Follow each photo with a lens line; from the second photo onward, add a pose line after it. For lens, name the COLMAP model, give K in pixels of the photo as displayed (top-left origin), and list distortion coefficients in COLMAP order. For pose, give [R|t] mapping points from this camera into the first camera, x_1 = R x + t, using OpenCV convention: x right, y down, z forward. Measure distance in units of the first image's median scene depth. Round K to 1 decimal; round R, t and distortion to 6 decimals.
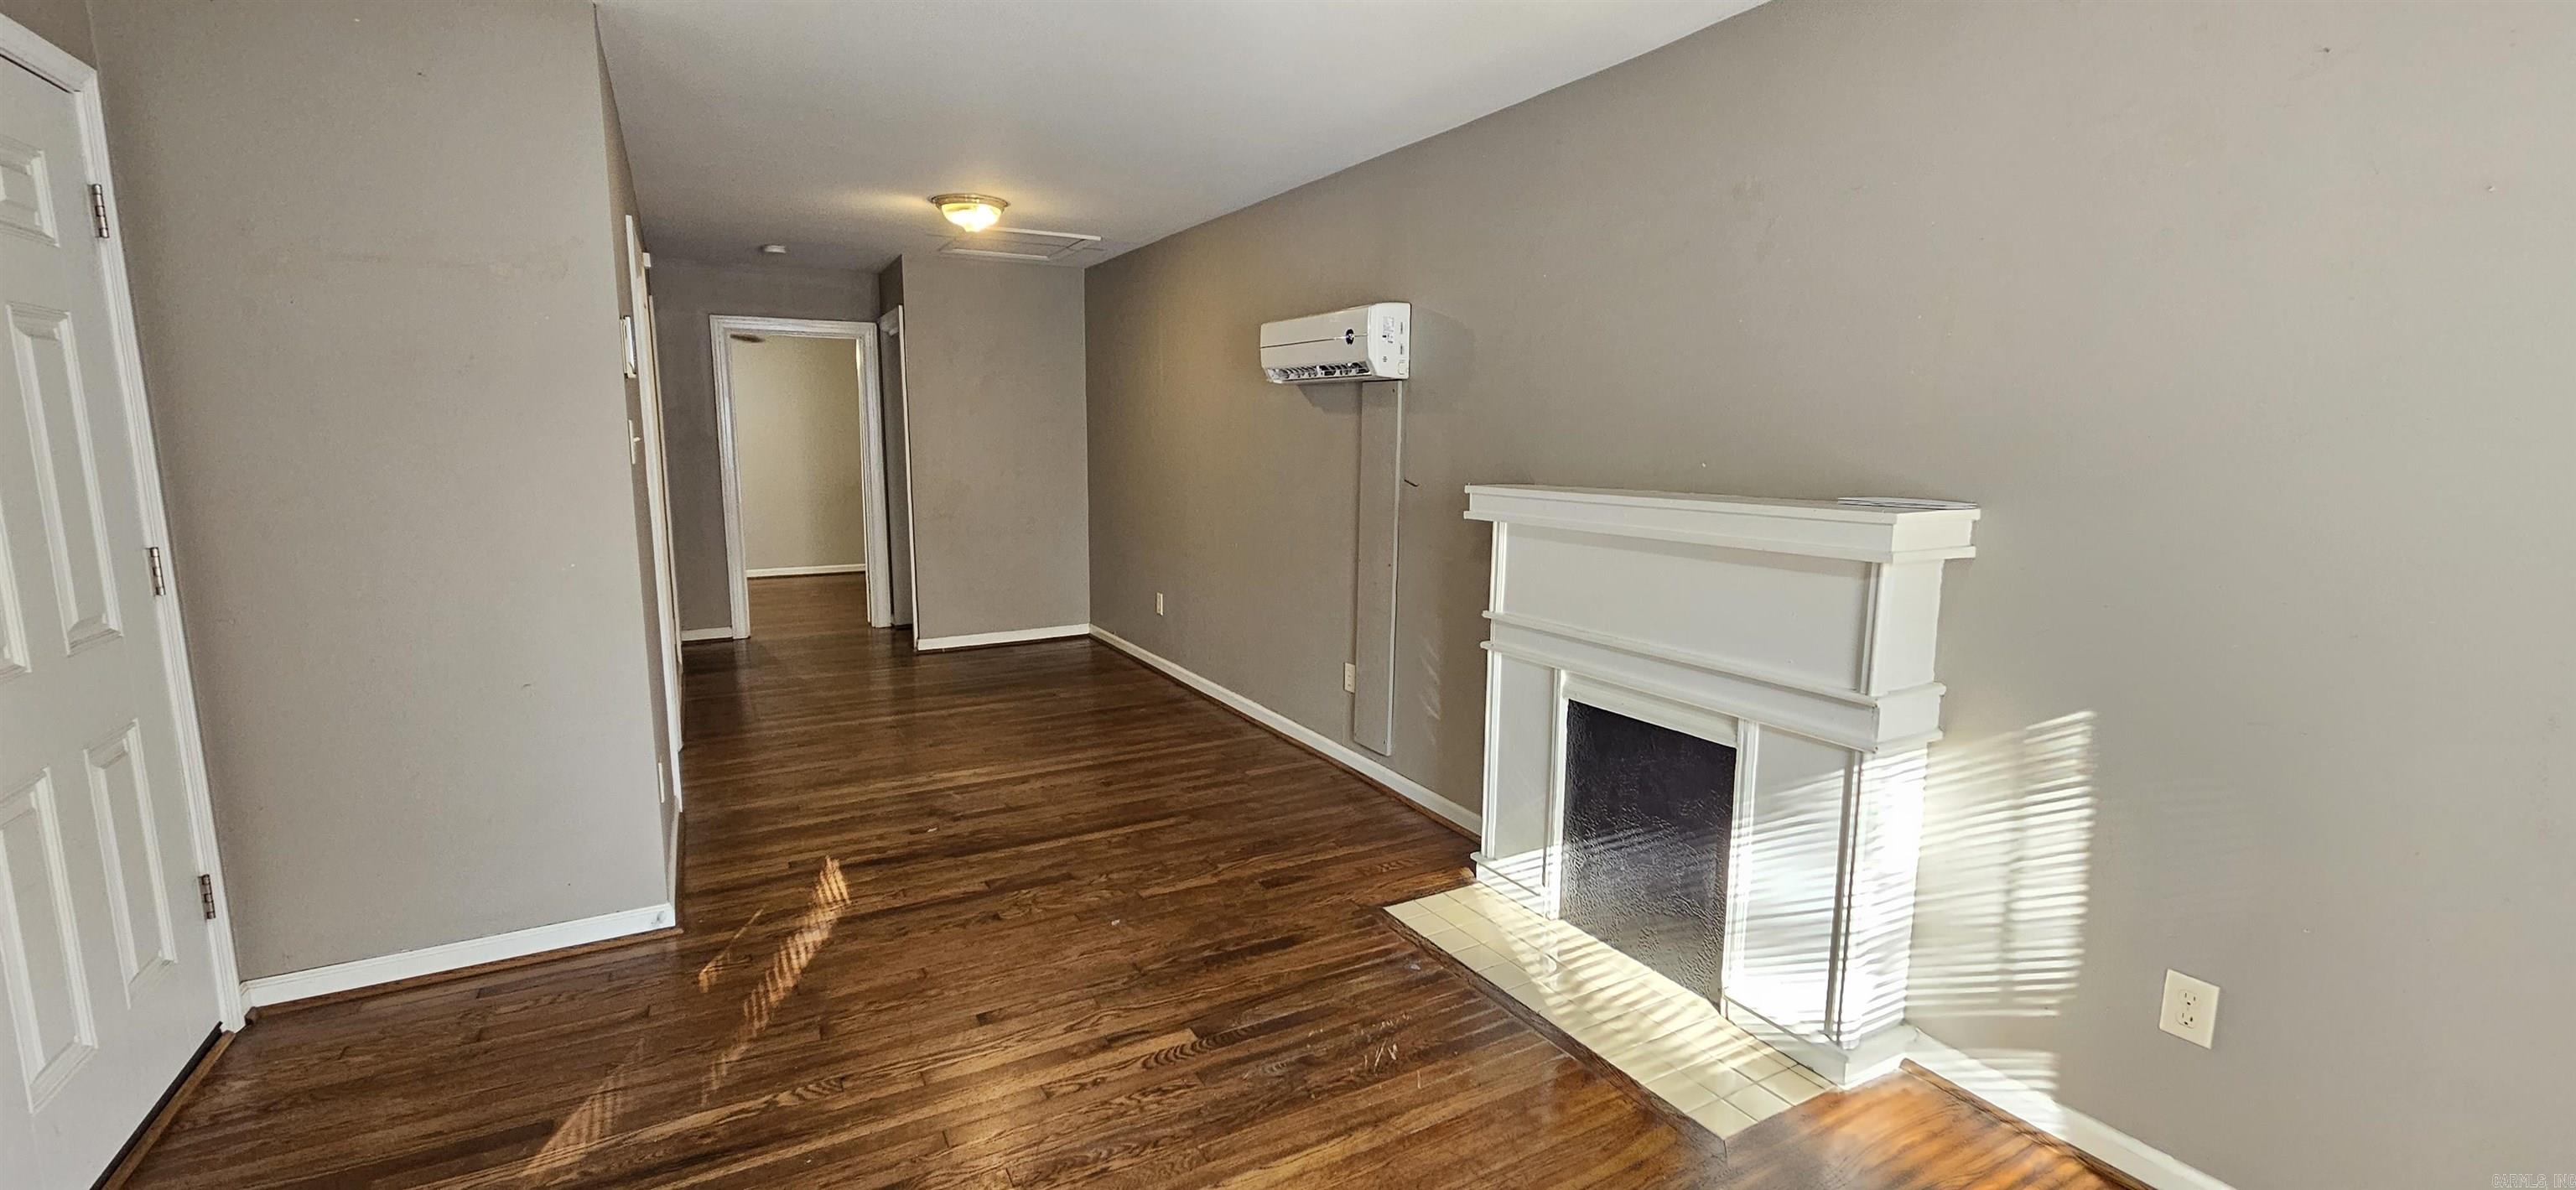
lens RADIAL K [[1056.6, 0, 1288.0], [0, 1056.6, 595.0], [0, 0, 1]] dist [0.000470, -0.000228]
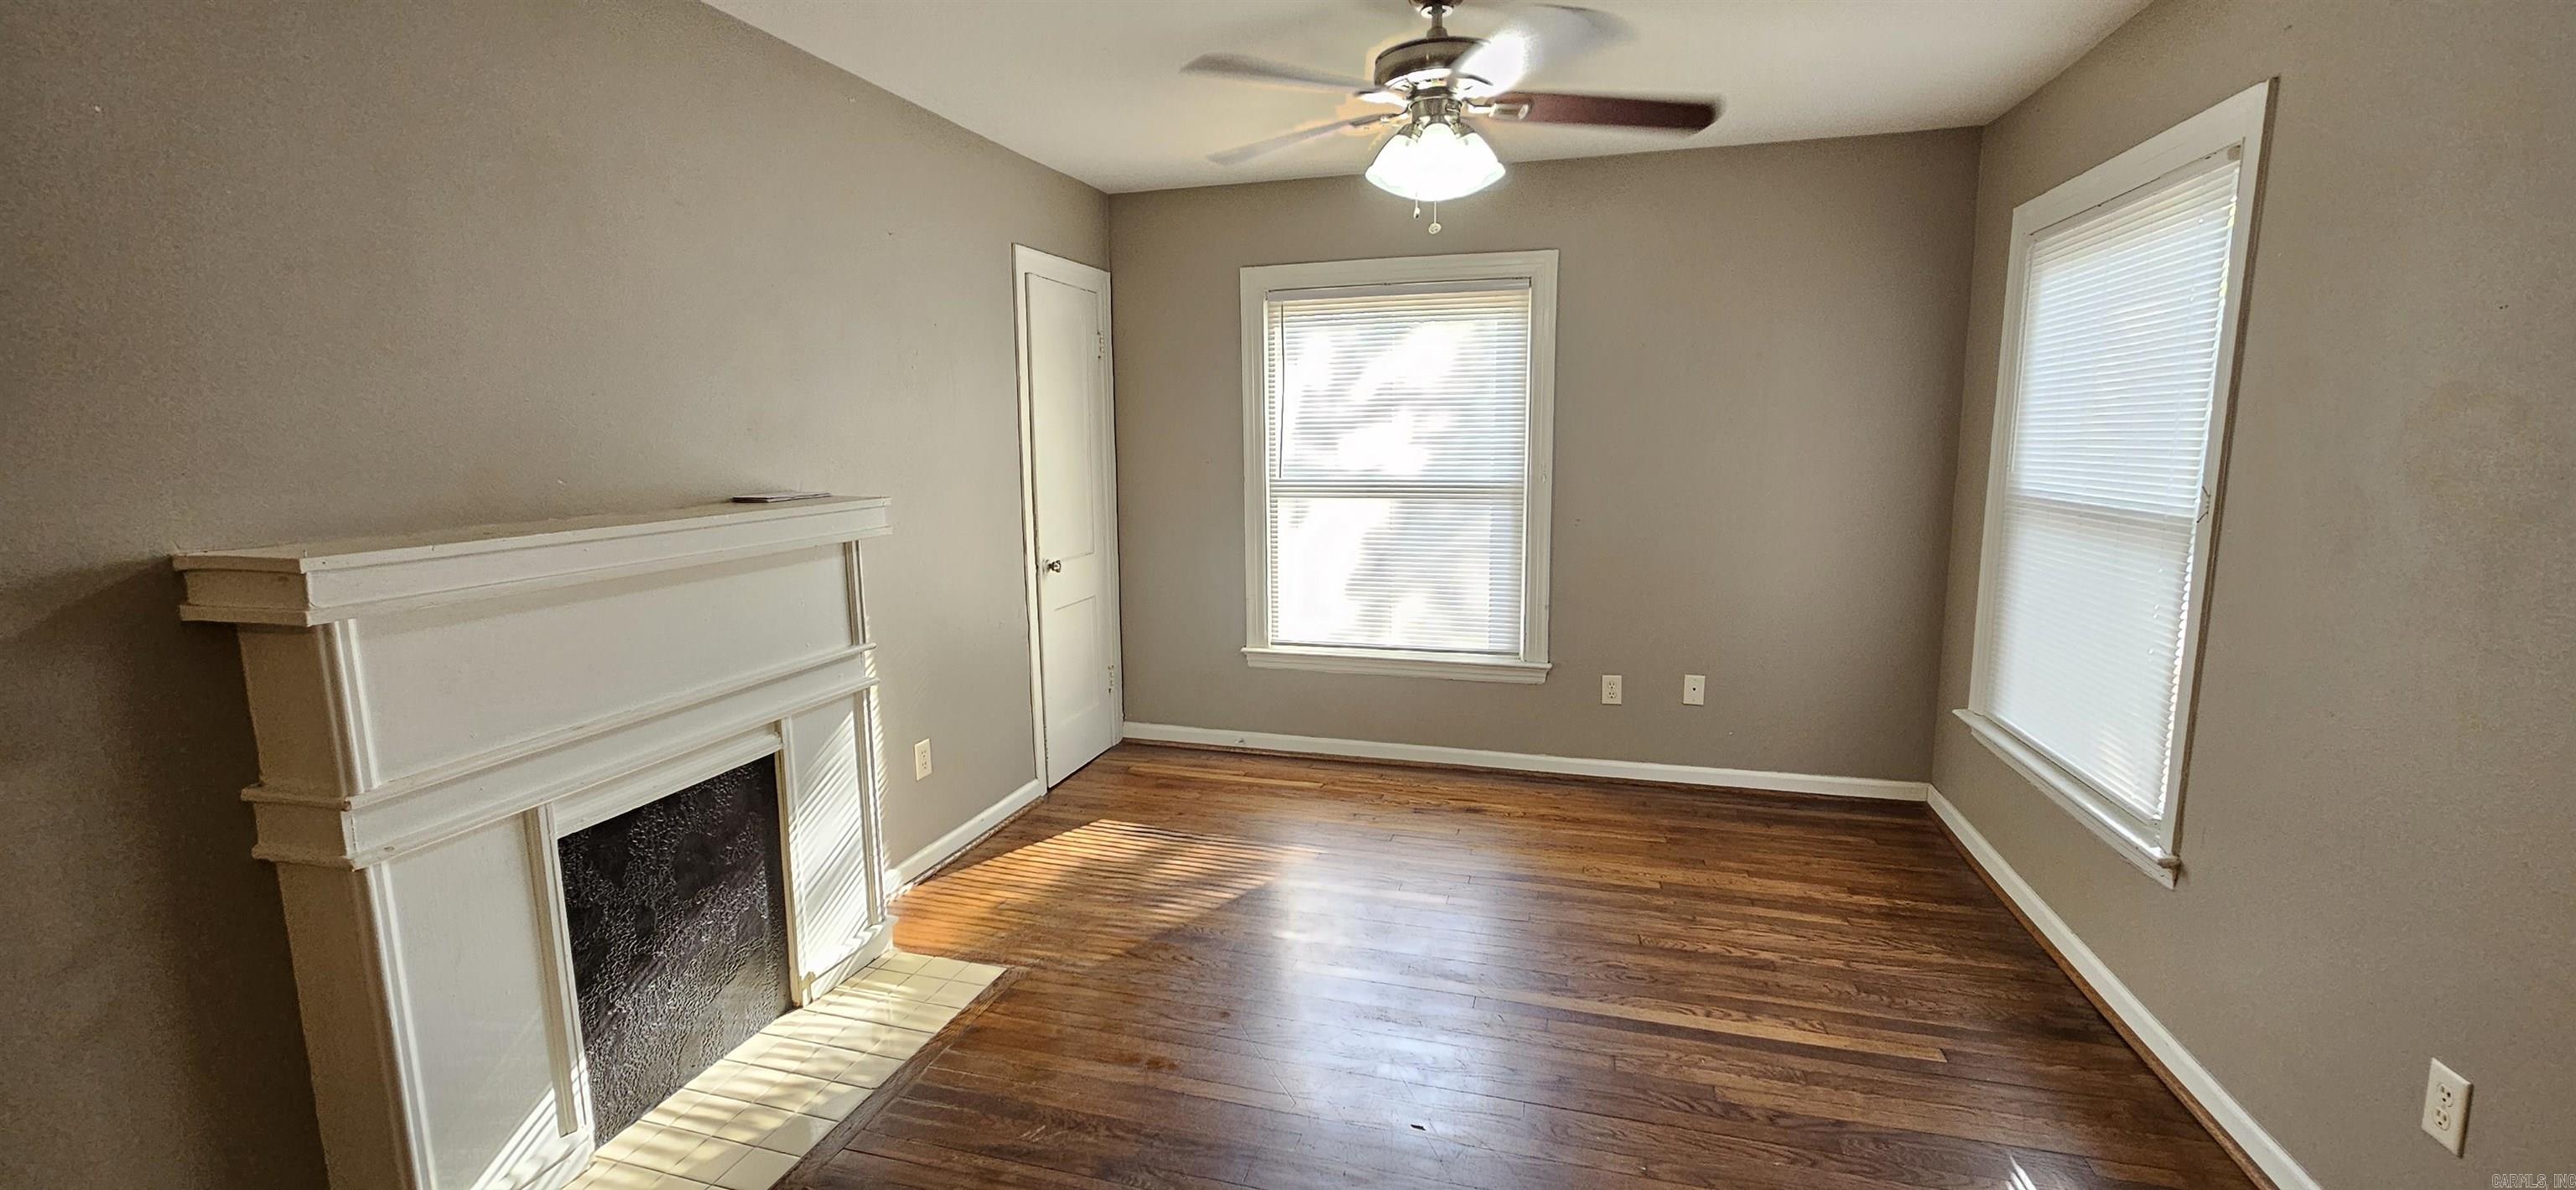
lens RADIAL K [[1056.6, 0, 1288.0], [0, 1056.6, 595.0], [0, 0, 1]] dist [0.000470, -0.000228]
pose [[-0.711501, -0.110387, 0.693961, -0.623263], [0.103533, 0.960337, 0.258910, -0.214524], [-0.695016, 0.256062, -0.671852, 1.325980]]
